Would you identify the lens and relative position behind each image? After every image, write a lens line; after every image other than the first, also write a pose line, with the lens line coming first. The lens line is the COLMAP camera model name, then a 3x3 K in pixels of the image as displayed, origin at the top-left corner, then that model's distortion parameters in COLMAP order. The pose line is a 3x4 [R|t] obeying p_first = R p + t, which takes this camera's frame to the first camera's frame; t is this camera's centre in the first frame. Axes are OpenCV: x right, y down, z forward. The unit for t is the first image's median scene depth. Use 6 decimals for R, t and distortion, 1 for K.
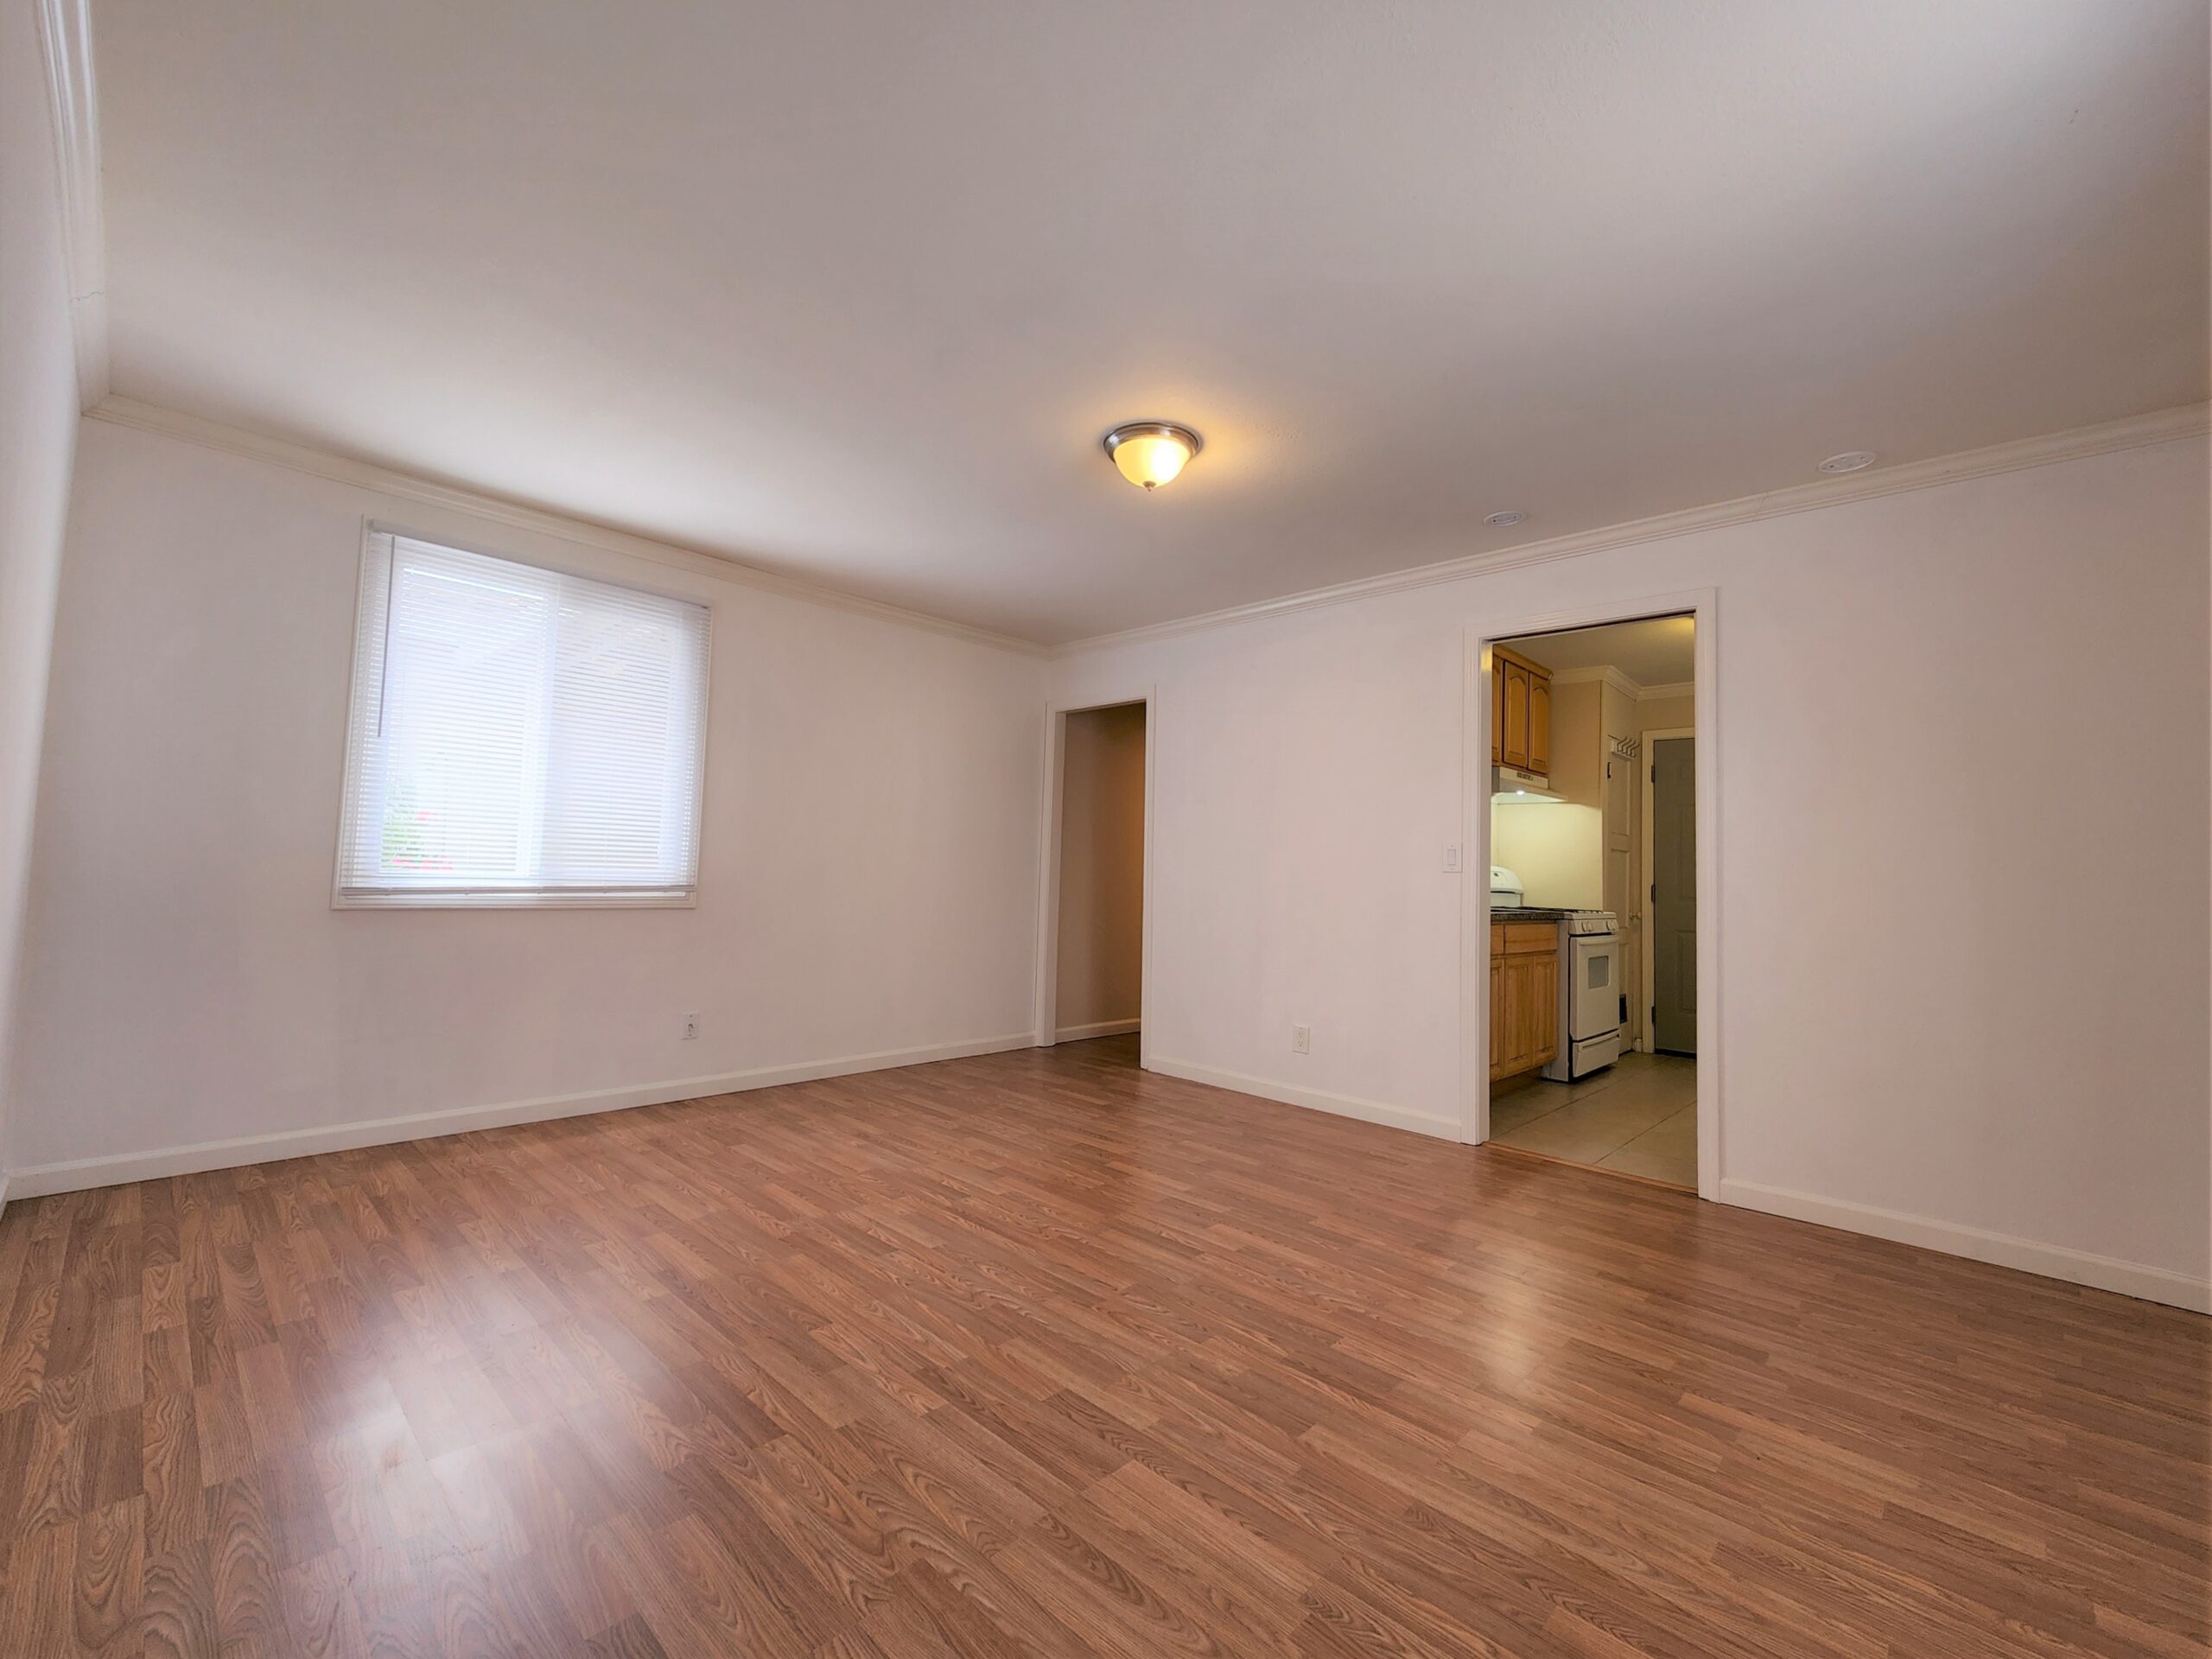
lens RADIAL K [[919.0, 0, 1116.1], [0, 919.0, 825.2], [0, 0, 1]] dist [-0.000521, -0.000439]
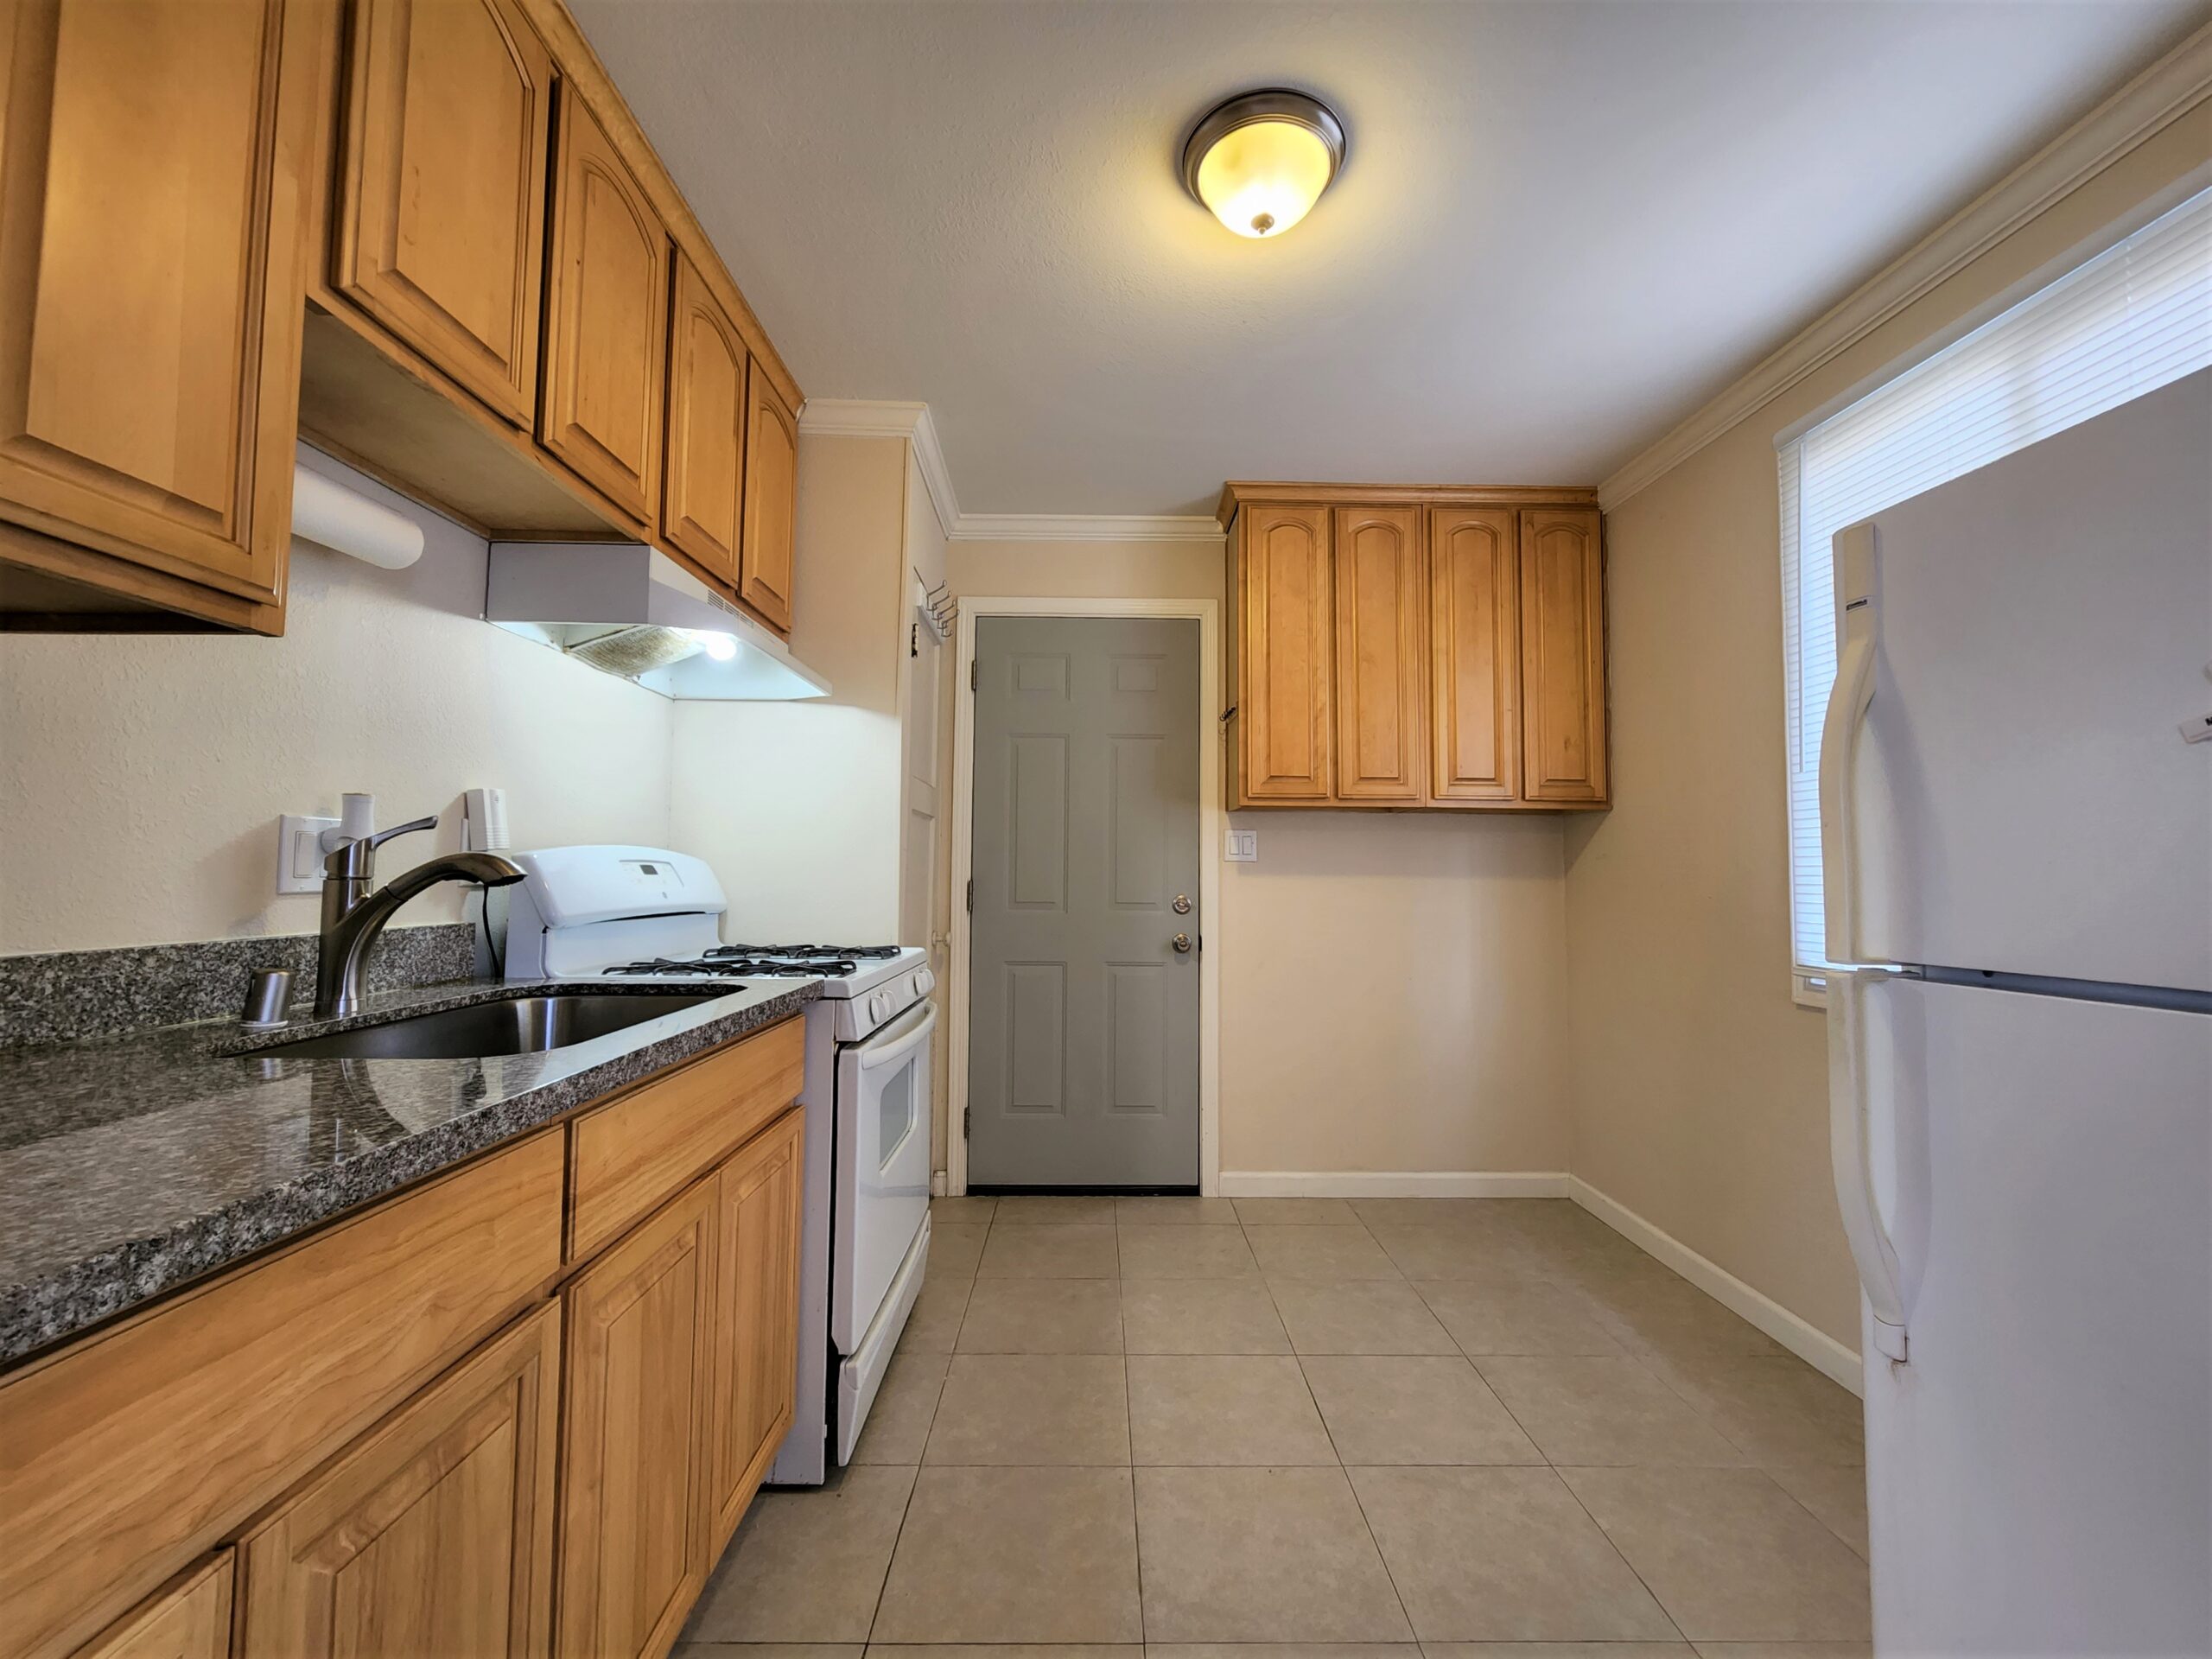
lens RADIAL K [[912.6, 0, 1109.2], [0, 912.6, 823.9], [0, 0, 1]] dist [-0.001020, -0.000471]
pose [[0.712382, 0.014878, 0.701634, 0.282841], [-0.026169, 0.999643, 0.005373, 0.028290], [-0.701303, -0.022189, 0.712517, 0.598038]]
